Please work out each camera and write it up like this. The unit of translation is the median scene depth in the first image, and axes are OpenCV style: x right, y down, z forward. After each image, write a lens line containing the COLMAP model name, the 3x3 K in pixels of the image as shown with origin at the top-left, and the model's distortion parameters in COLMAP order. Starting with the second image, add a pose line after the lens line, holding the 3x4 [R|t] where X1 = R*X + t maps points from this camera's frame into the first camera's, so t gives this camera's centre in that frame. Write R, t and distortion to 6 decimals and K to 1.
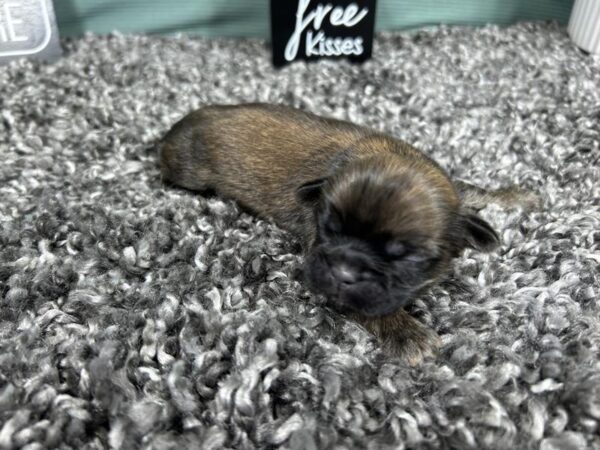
lens RADIAL K [[497.3, 0, 306.3], [0, 497.3, 226.5], [0, 0, 1]] dist [-0.014371, -0.005401]
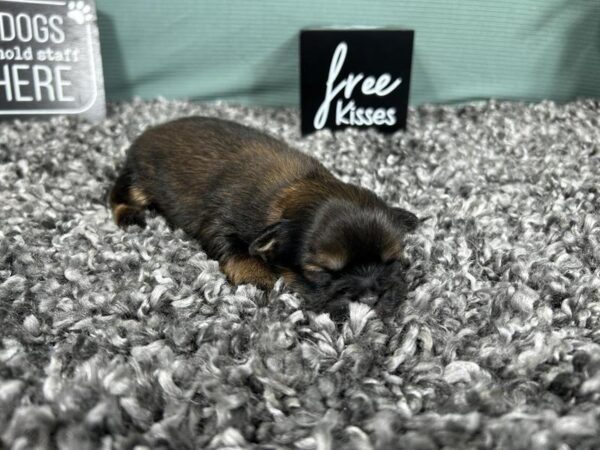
lens RADIAL K [[494.4, 0, 300.0], [0, 494.4, 225.0], [0, 0, 1]] dist [-0.005852, -0.009278]
pose [[0.983965, 0.065198, -0.166016, 0.113496], [-0.090227, 0.984864, -0.147994, -0.001709], [0.153855, 0.160600, 0.974954, 0.088366]]
